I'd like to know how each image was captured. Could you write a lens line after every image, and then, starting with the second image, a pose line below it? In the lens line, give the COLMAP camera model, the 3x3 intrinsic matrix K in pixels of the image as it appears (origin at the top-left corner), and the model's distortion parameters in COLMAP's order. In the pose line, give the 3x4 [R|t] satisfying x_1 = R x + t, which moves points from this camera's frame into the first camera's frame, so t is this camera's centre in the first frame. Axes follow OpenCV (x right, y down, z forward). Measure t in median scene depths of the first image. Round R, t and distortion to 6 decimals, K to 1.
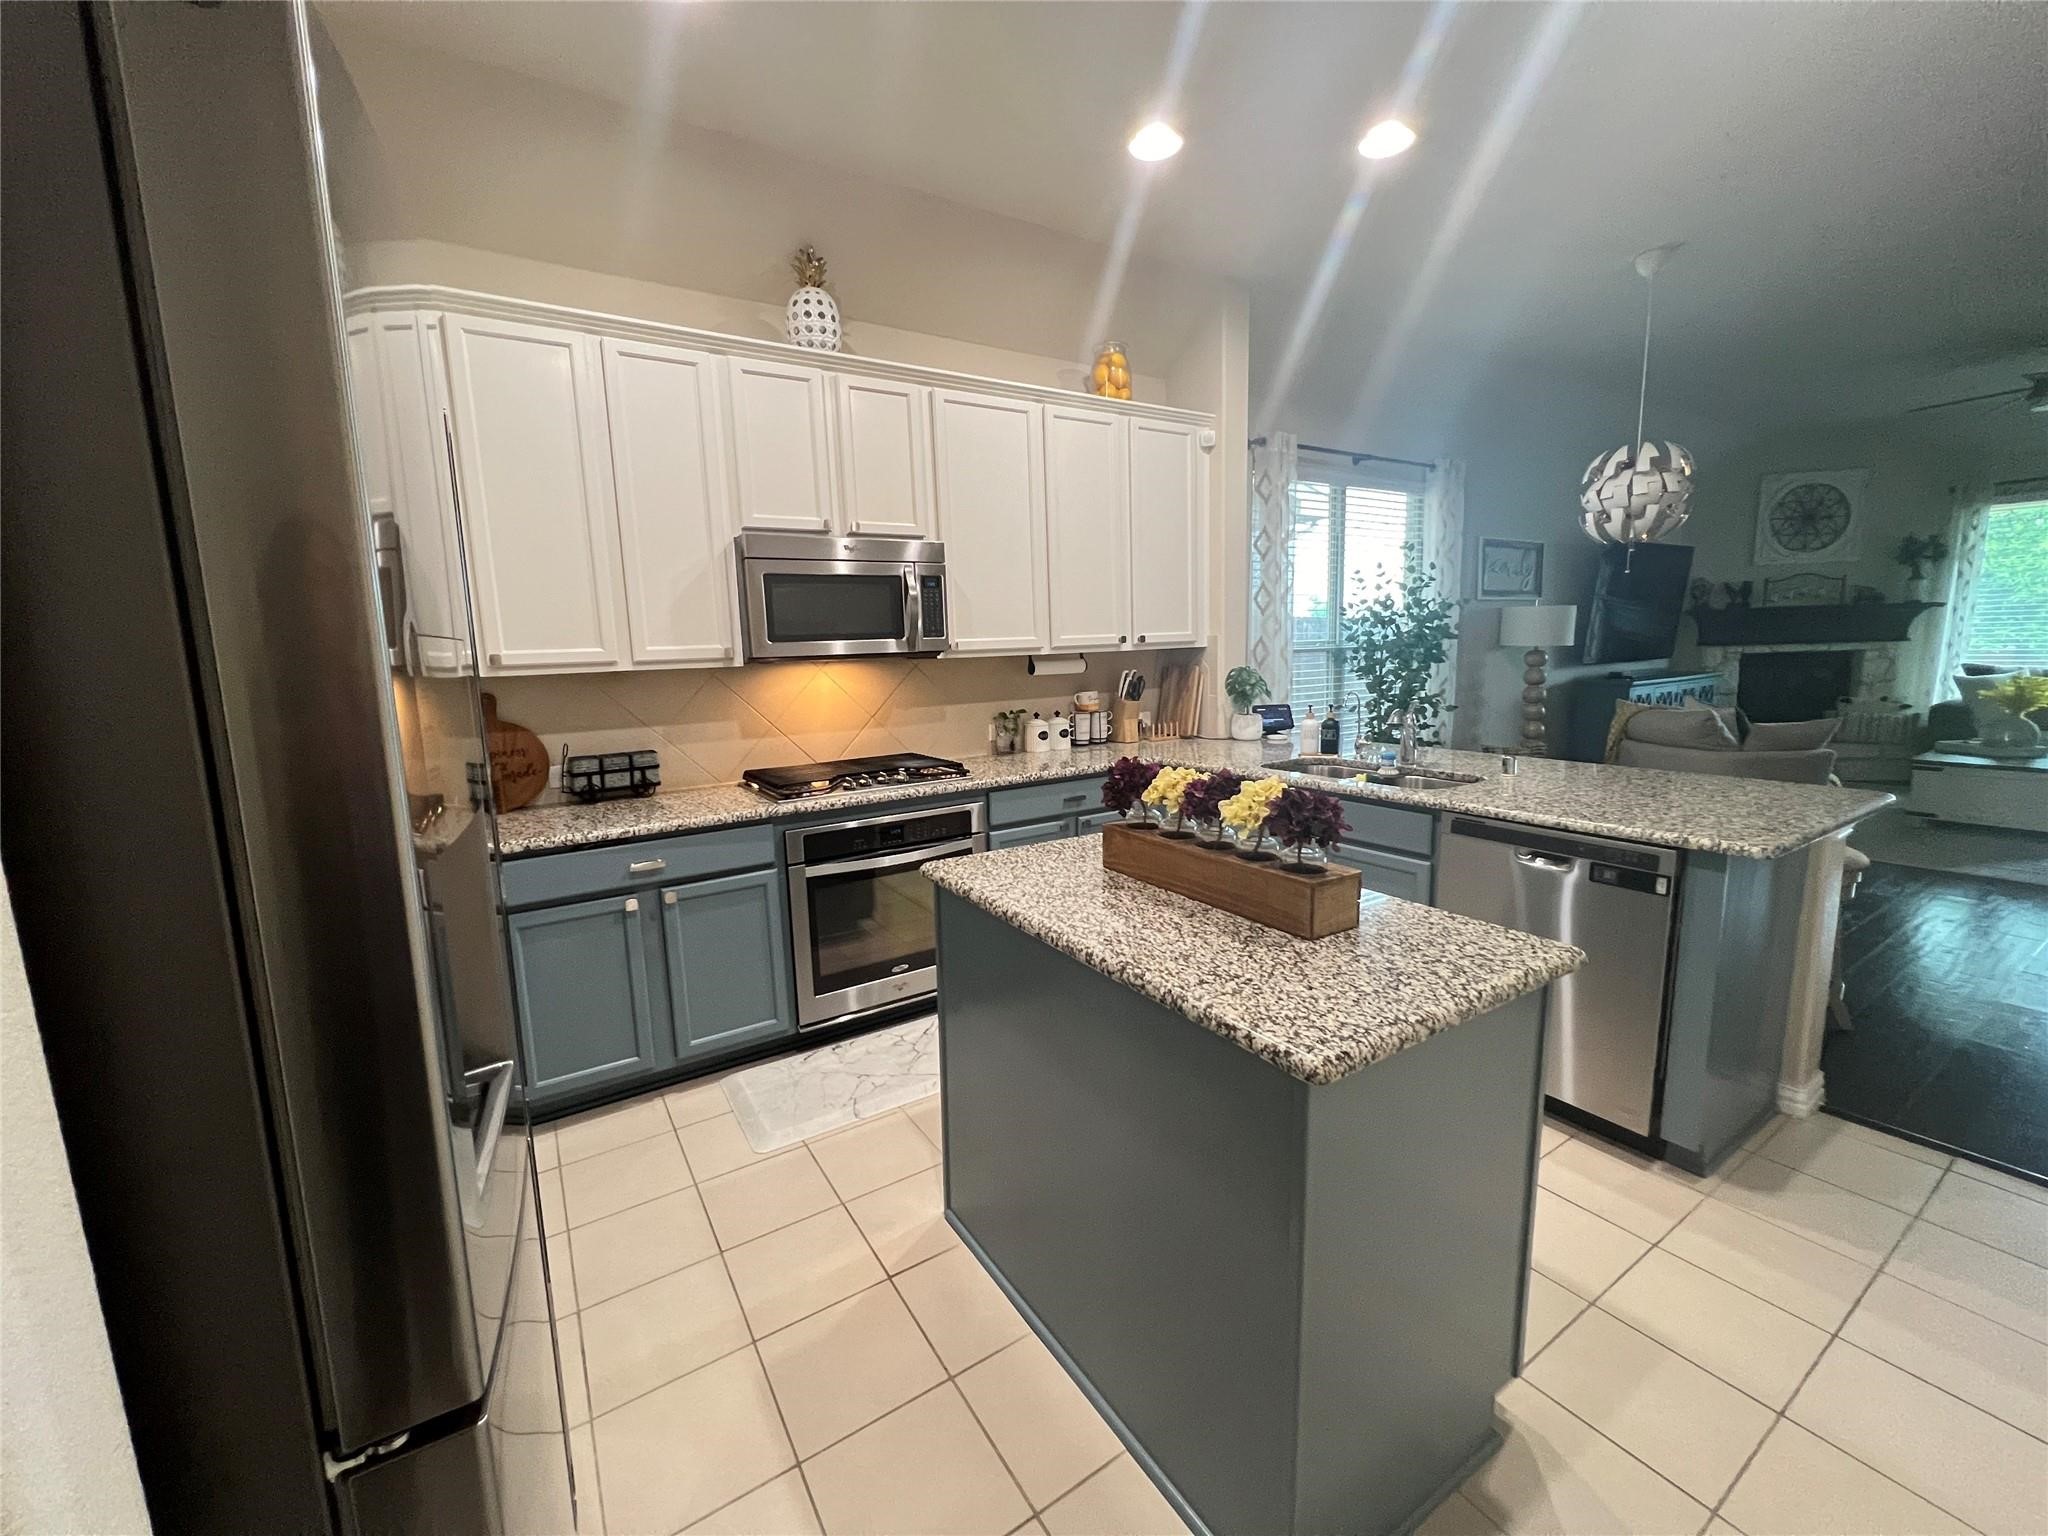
lens RADIAL K [[824.0, 0, 1026.7], [0, 824.0, 754.6], [0, 0, 1]] dist [-0.002730, 0.000128]
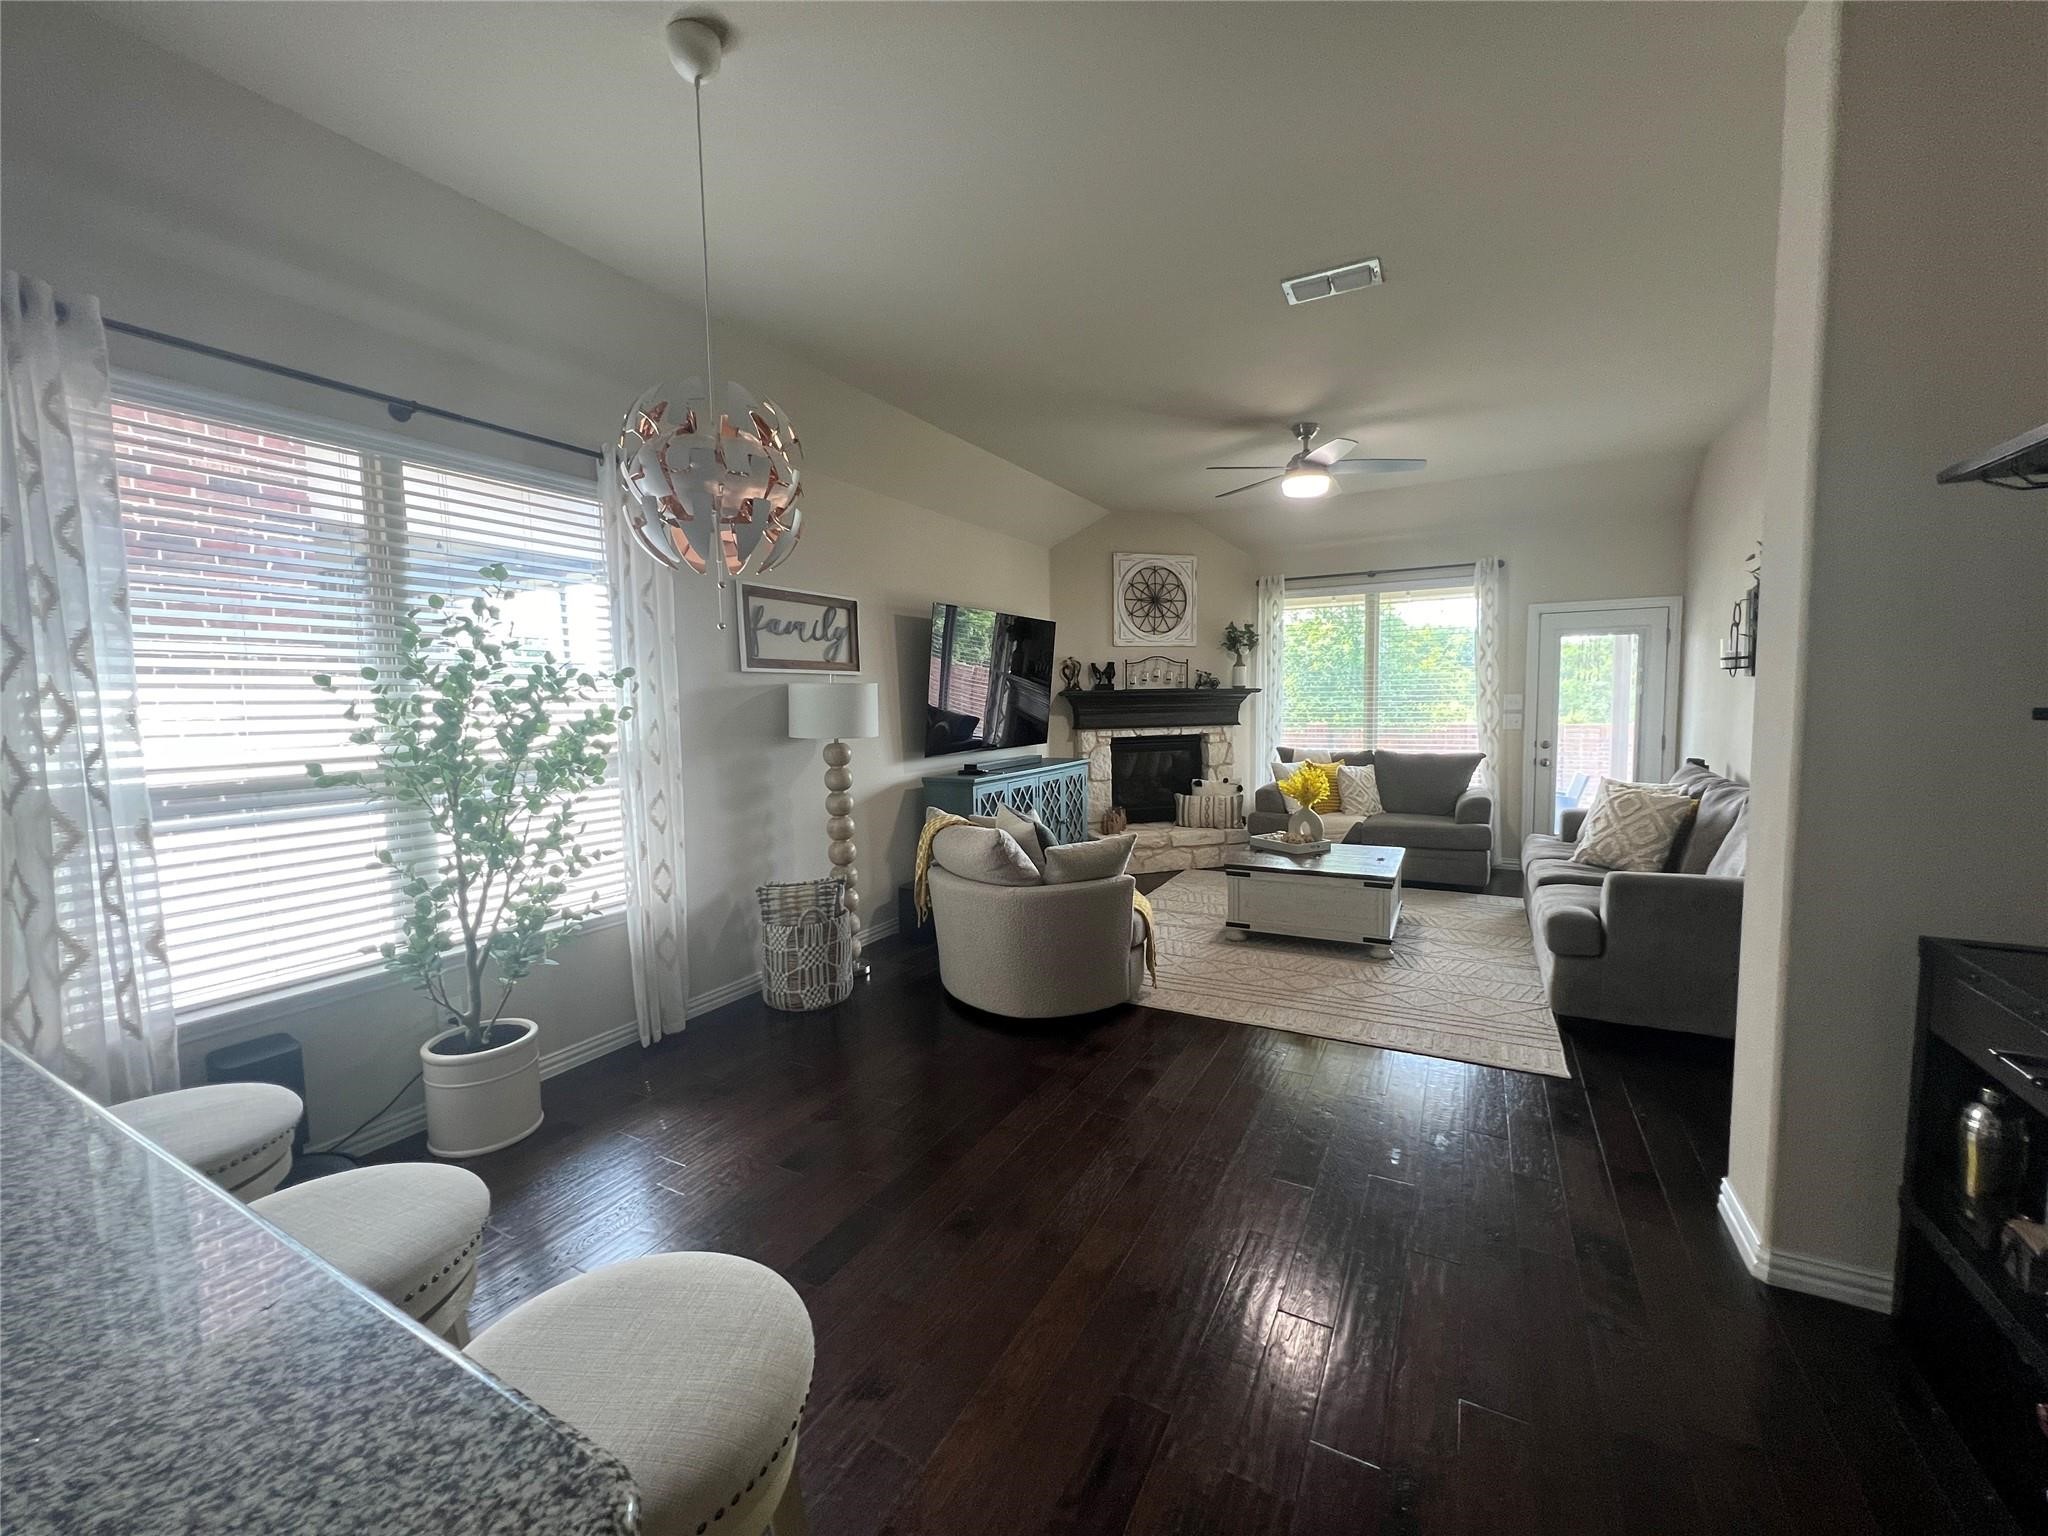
lens RADIAL K [[824.0, 0, 1020.4], [0, 824.0, 765.3], [0, 0, 1]] dist [-0.002730, 0.000128]
pose [[0.874304, -0.024575, 0.484756, 0.331285], [0.057802, 0.996882, -0.053714, -0.048213], [-0.481925, 0.074982, 0.872998, 0.234119]]
